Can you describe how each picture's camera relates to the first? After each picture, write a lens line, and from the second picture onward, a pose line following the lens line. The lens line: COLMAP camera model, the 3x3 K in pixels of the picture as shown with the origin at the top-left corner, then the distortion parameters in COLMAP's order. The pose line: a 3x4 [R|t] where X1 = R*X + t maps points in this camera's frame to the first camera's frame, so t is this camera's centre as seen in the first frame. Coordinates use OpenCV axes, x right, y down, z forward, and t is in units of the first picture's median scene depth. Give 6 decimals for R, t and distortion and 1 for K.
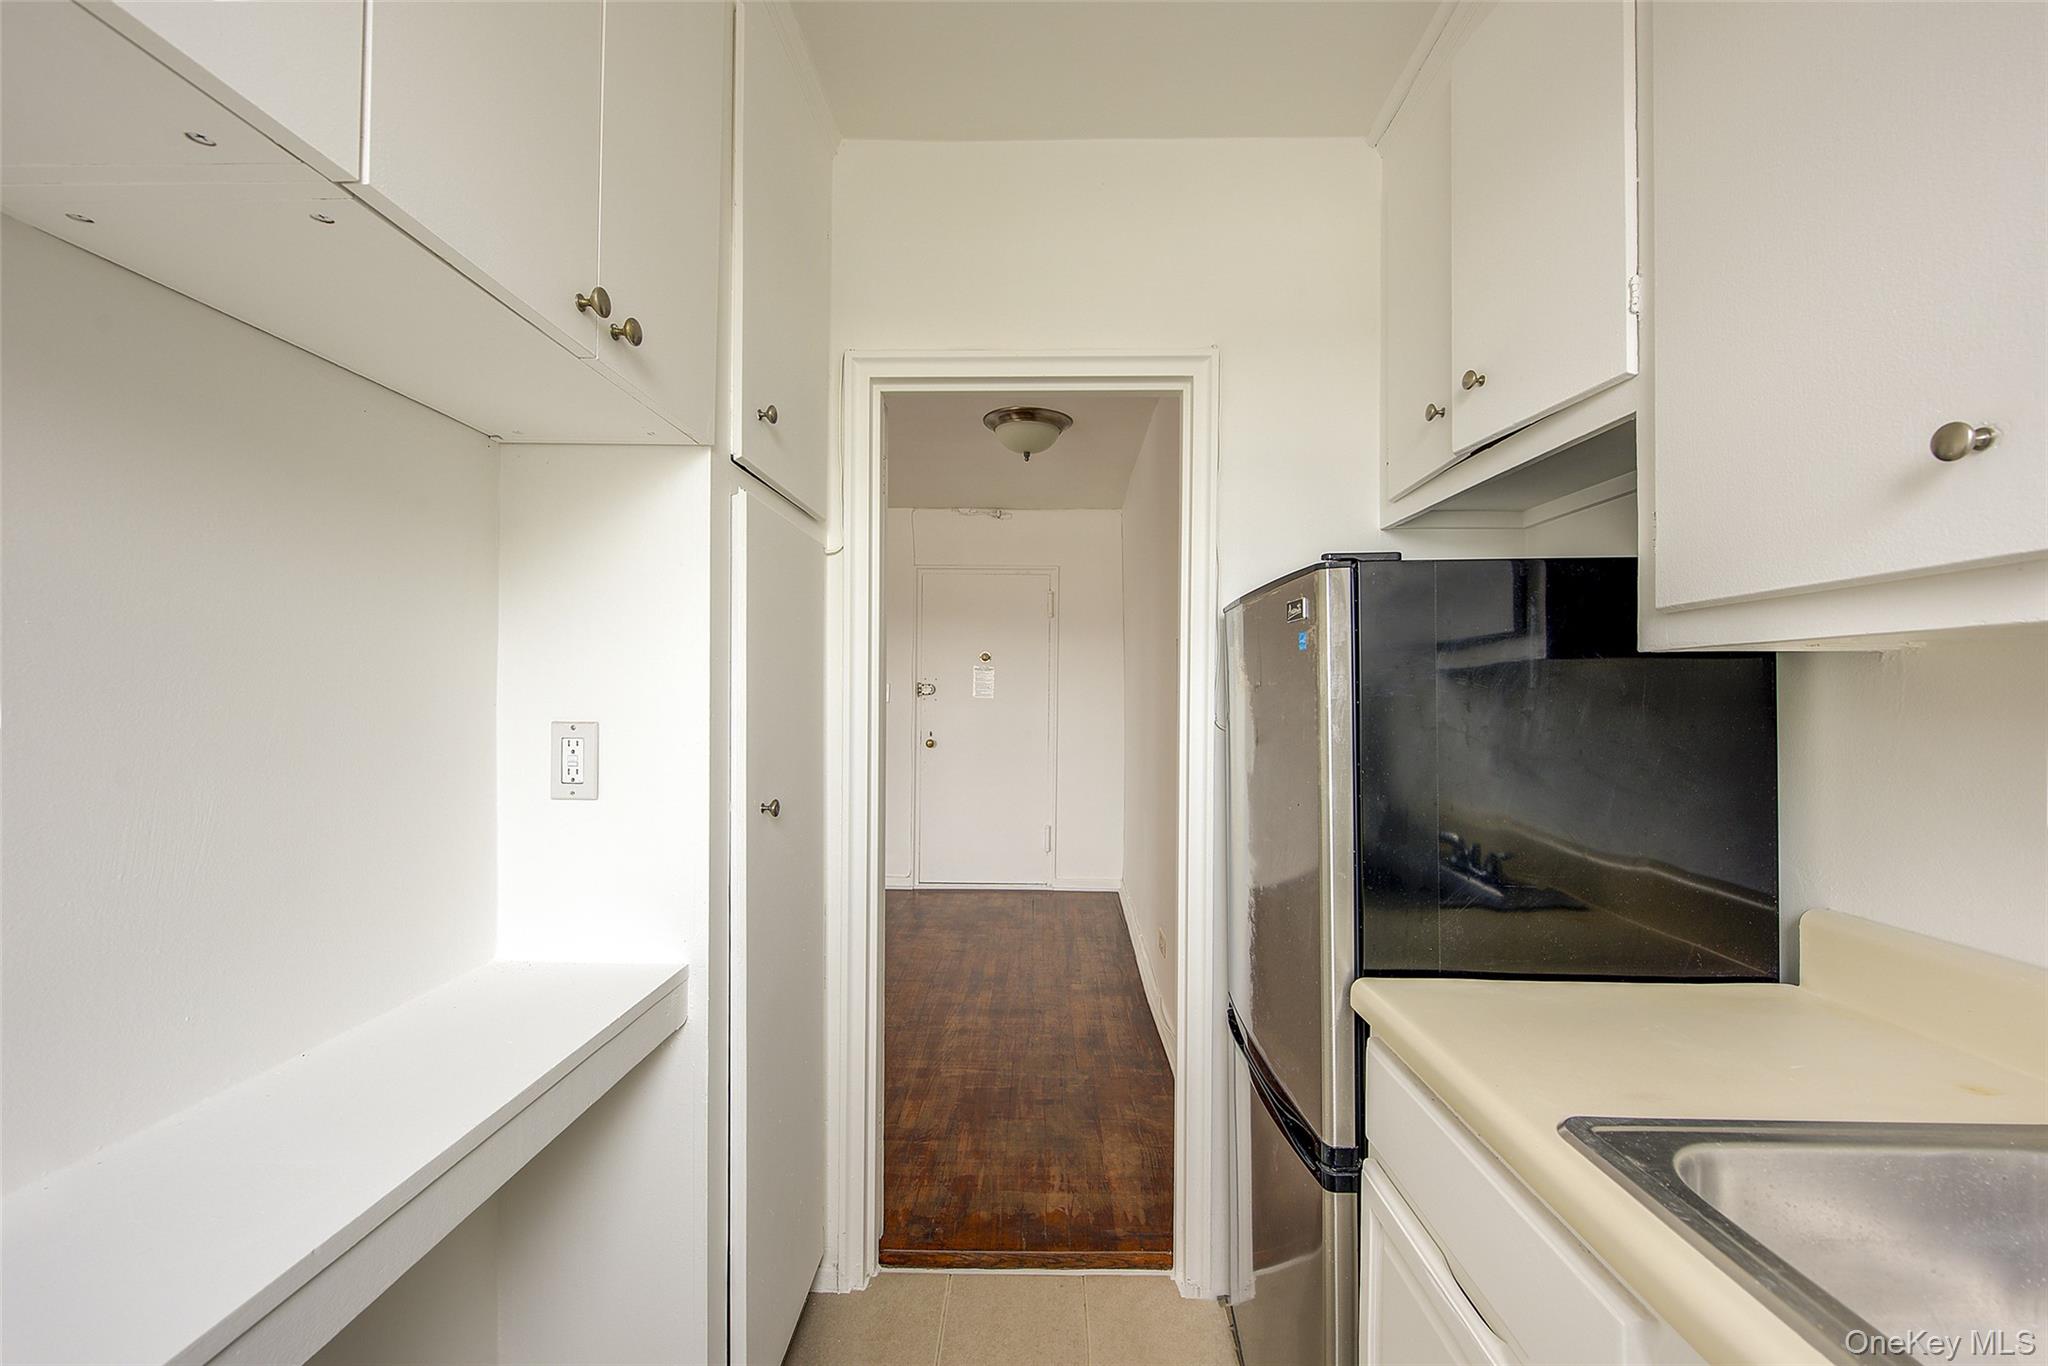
lens RADIAL K [[815.0, 0, 1023.9], [0, 815.0, 681.5], [0, 0, 1]] dist [0.001212, -0.002724]
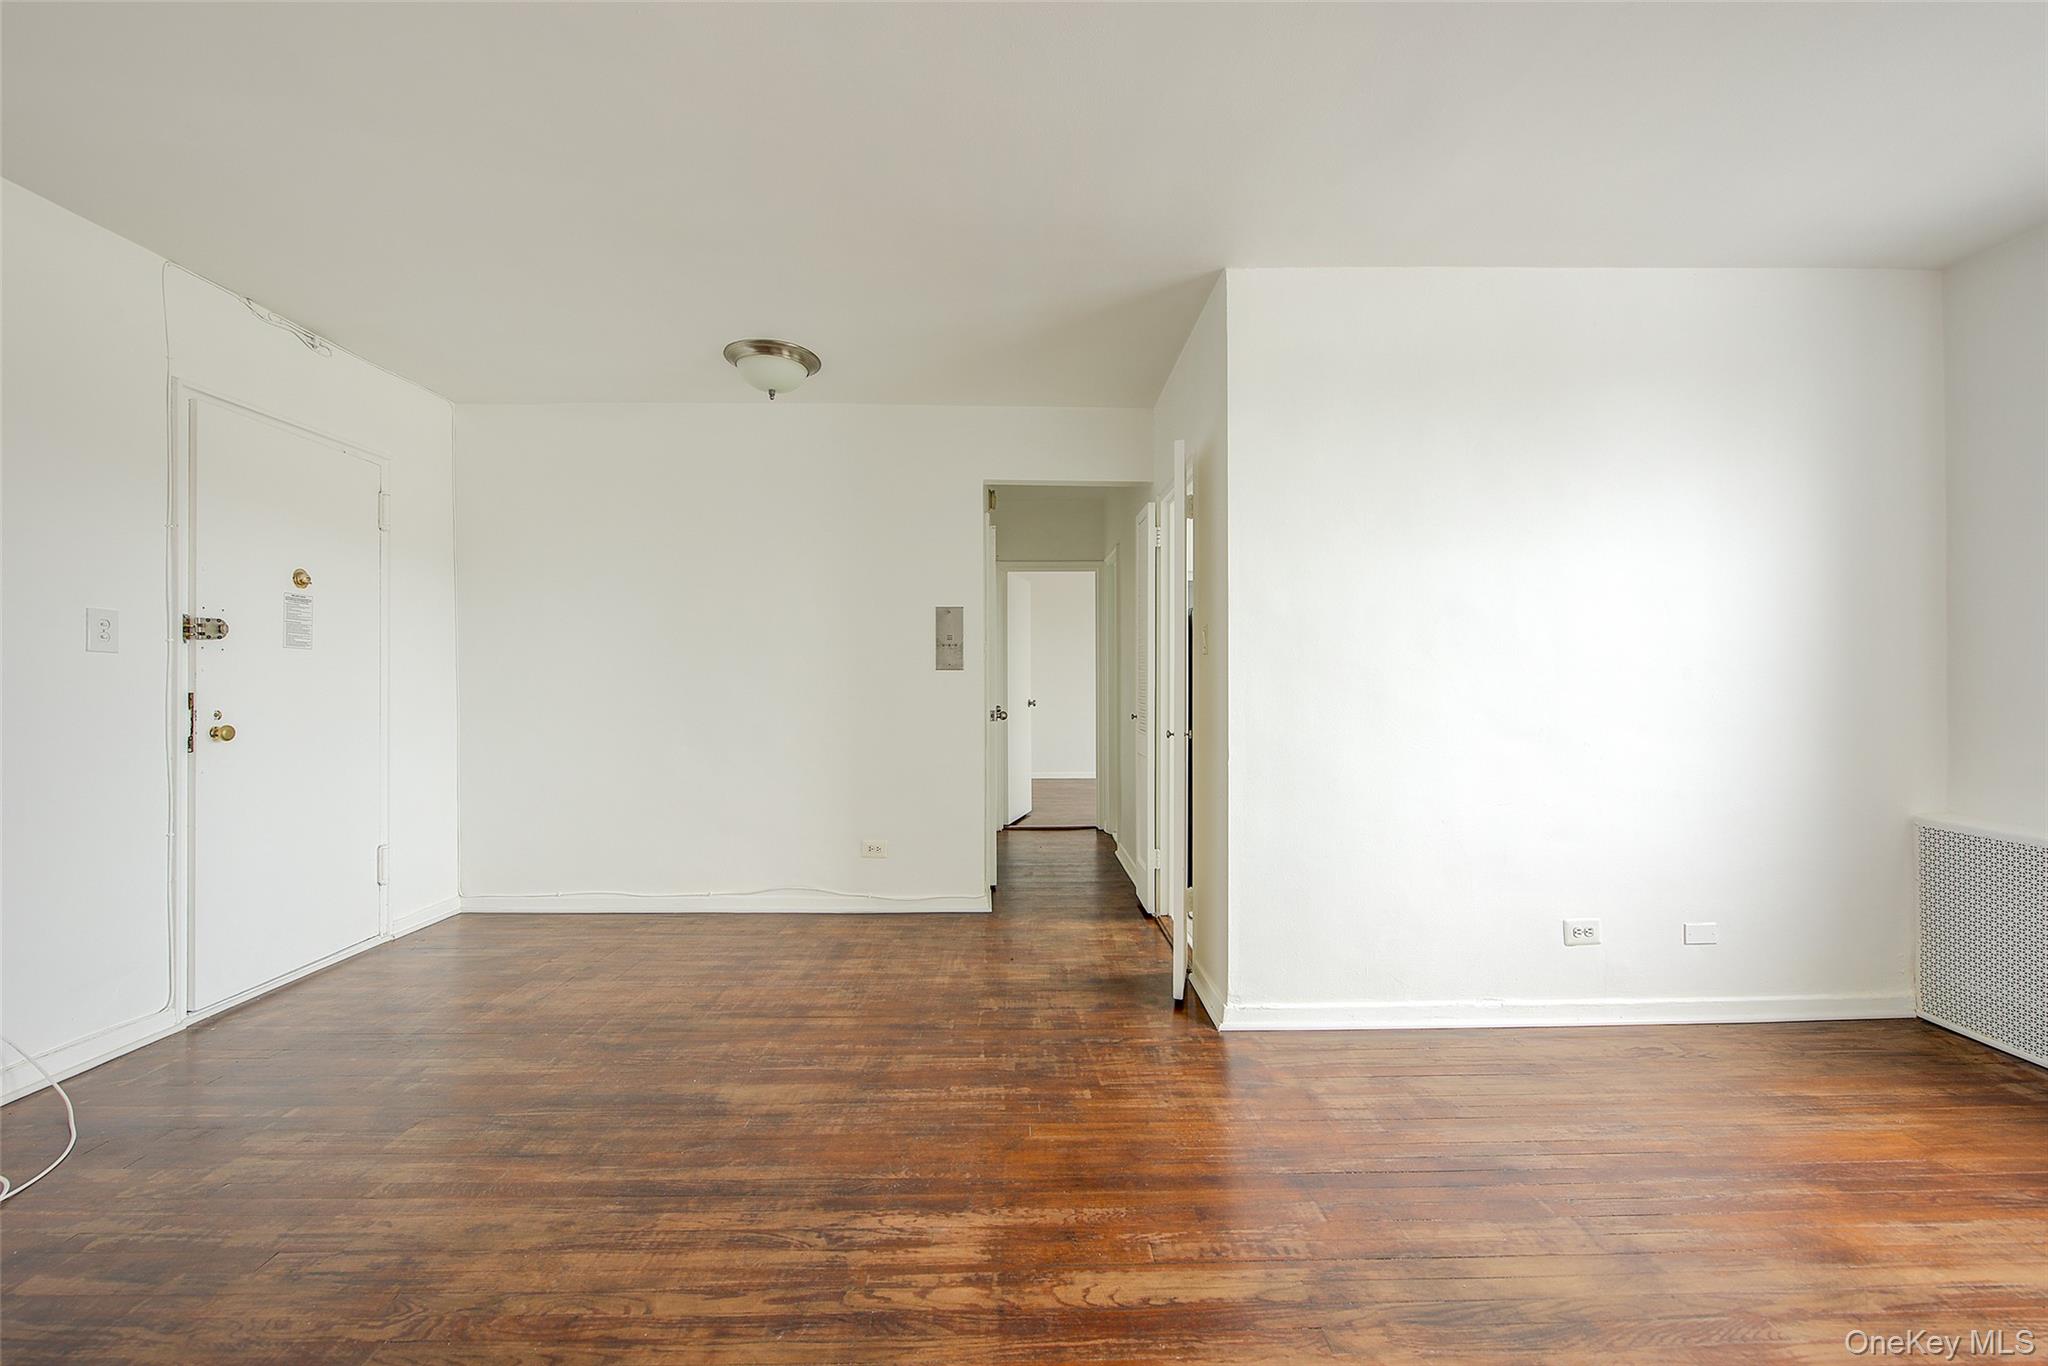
lens RADIAL K [[815.0, 0, 1025.4], [0, 815.0, 682.6], [0, 0, 1]] dist [0.001212, -0.002724]
pose [[-0.042677, -0.006781, 0.999066, -0.766152], [-0.003476, 0.999972, 0.006639, 0.044399], [-0.999083, -0.003190, -0.042700, 0.595461]]
